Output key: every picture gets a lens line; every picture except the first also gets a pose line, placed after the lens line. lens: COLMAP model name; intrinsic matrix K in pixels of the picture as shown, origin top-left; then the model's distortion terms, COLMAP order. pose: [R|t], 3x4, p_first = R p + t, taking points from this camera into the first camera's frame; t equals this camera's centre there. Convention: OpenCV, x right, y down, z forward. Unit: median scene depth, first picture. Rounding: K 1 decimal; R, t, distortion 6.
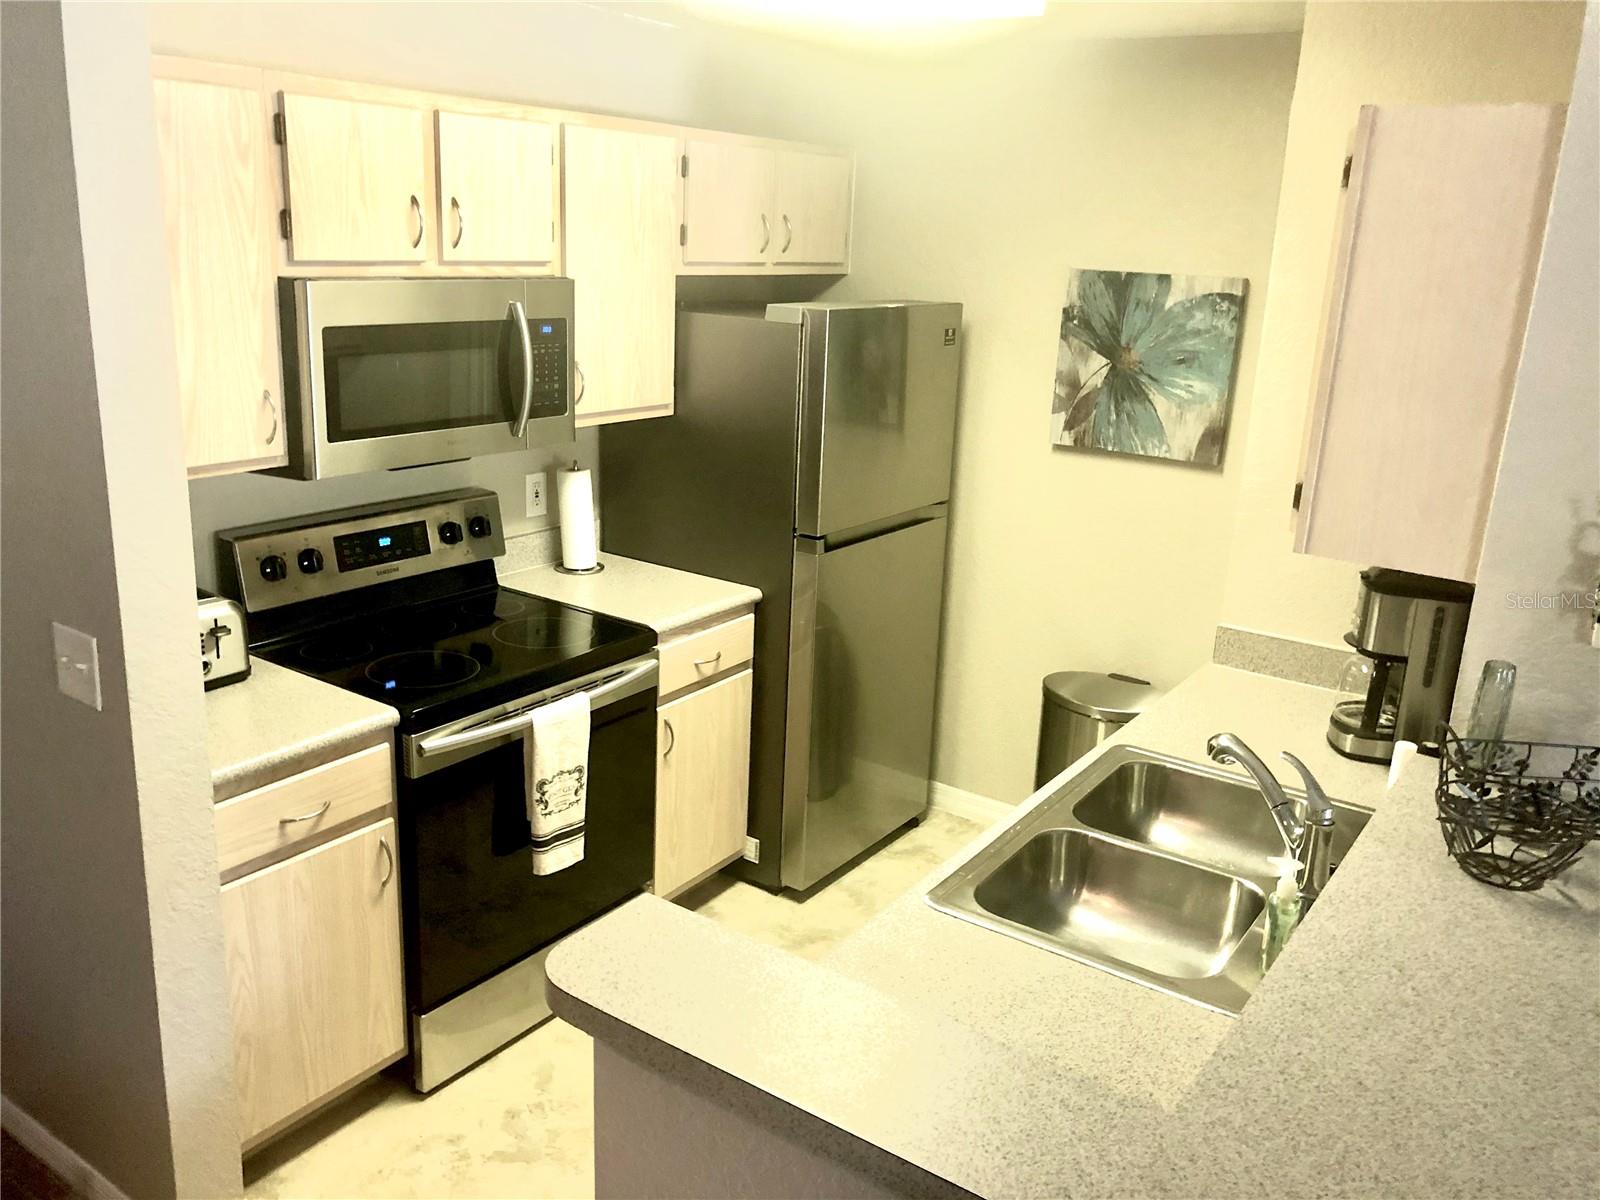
lens RADIAL K [[1327.1, 0, 800.0], [0, 1327.1, 600.0], [0, 0, 1]] dist [0.063731, 0.000457]
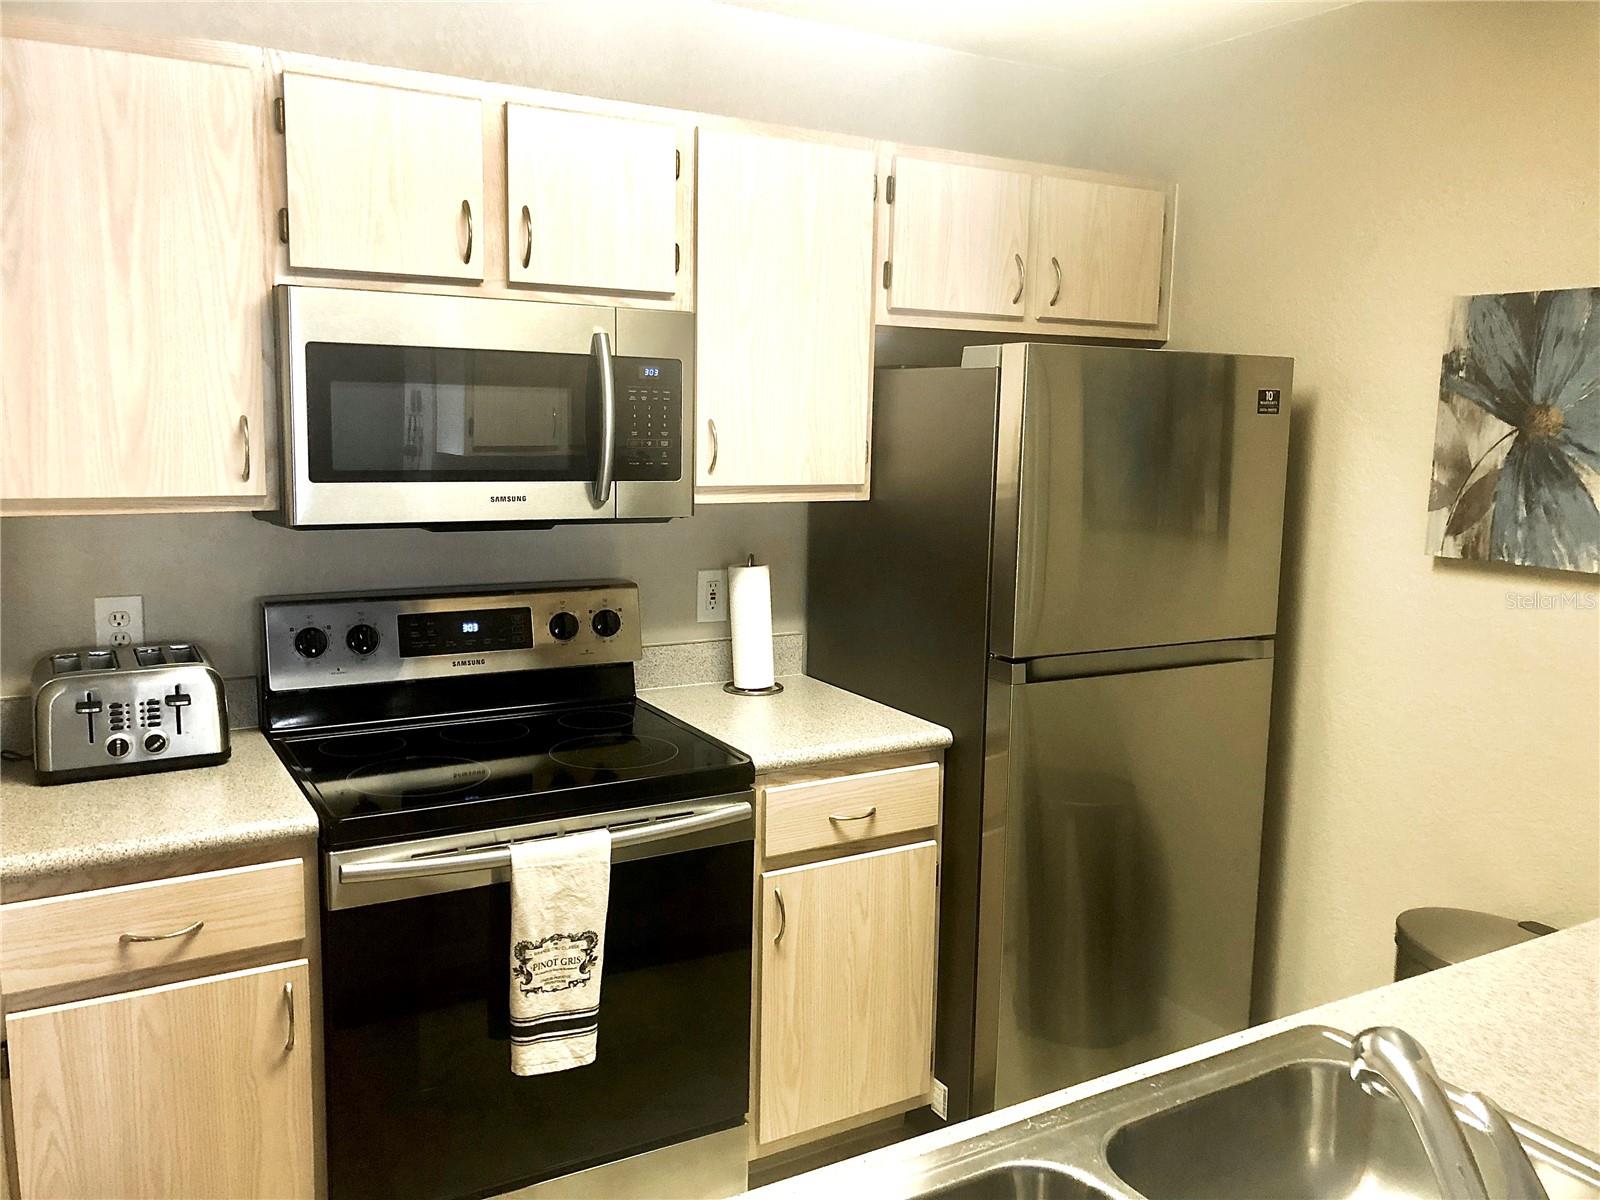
lens RADIAL K [[1304.5, 0, 800.0], [0, 1304.5, 600.0], [0, 0, 1]] dist [0.006783, 0.013861]
pose [[0.906954, 0.037096, -0.419592, 0.205353], [-0.097919, 0.987394, -0.124359, 0.019487], [0.409689, 0.153874, 0.899154, 0.324956]]
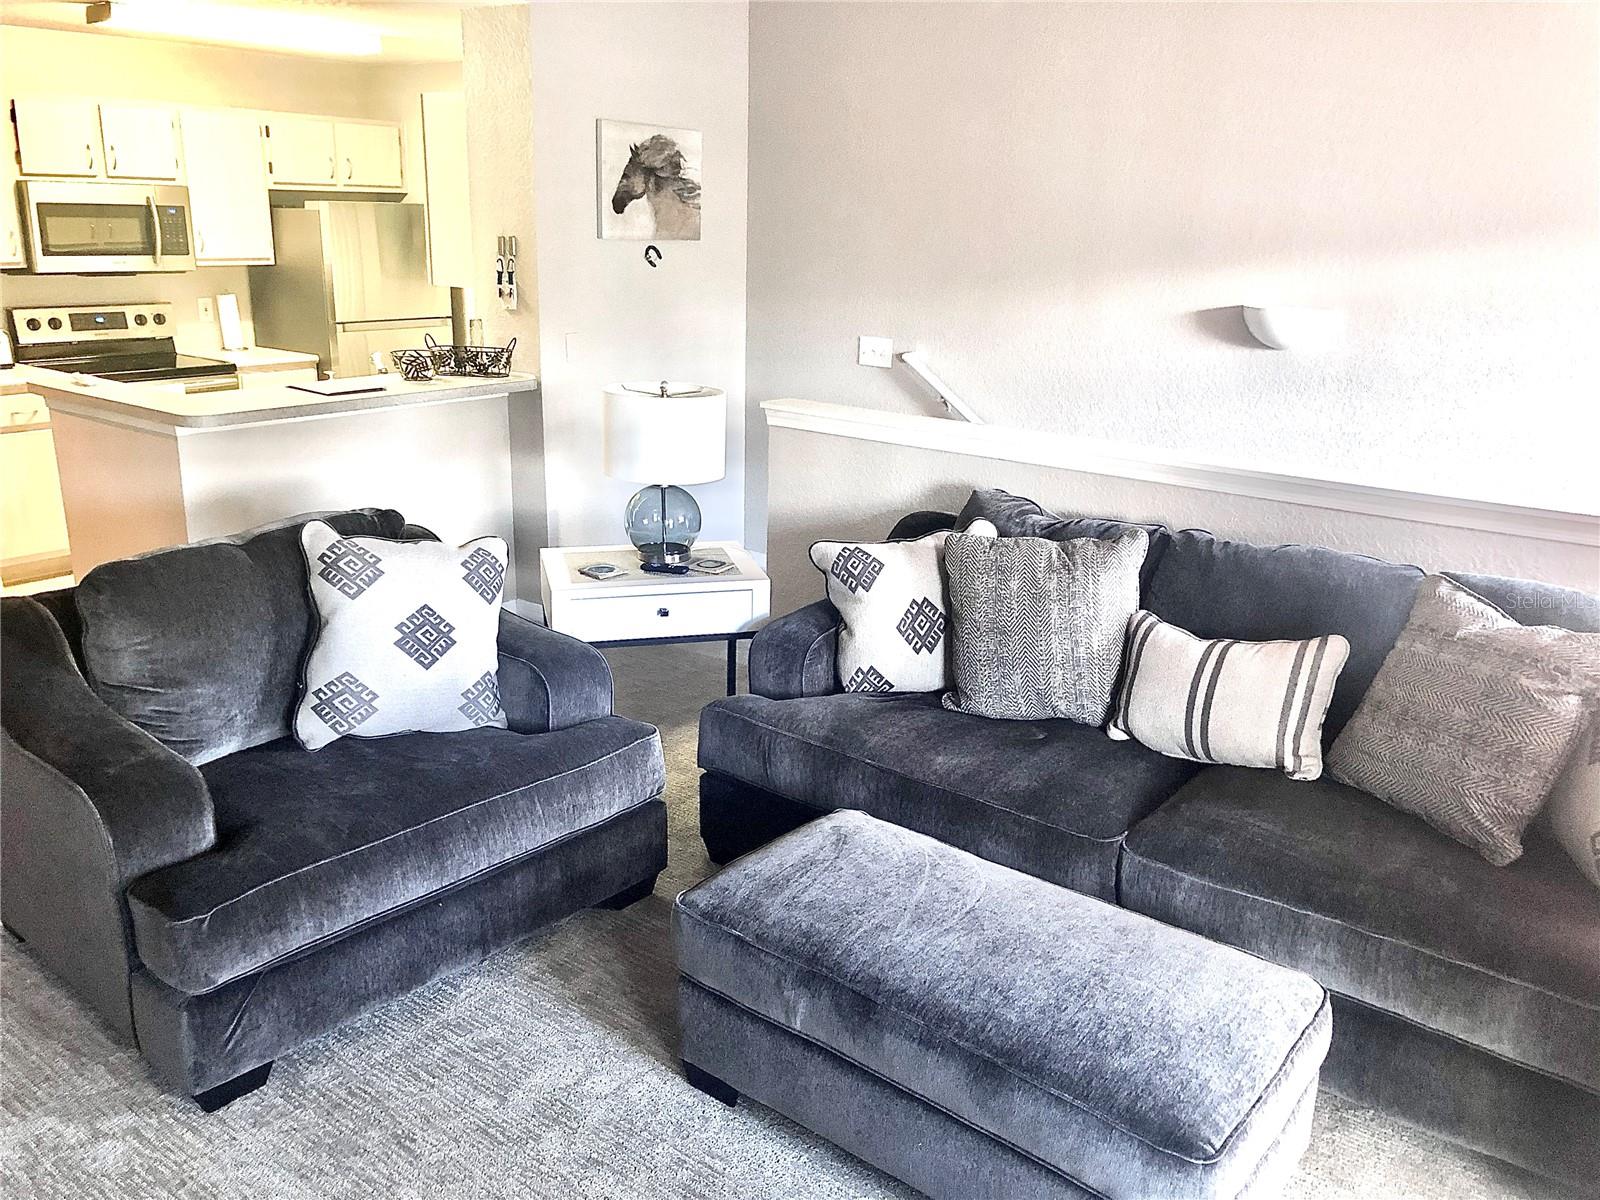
lens RADIAL K [[1292.0, 0, 800.0], [0, 1292.0, 600.0], [0, 0, 1]] dist [0.074329, -0.095529]
pose [[0.998672, -0.005803, -0.051189, 0.788432], [0.006350, 0.999925, 0.010517, 0.341981], [0.051124, -0.010828, 0.998634, -0.864836]]
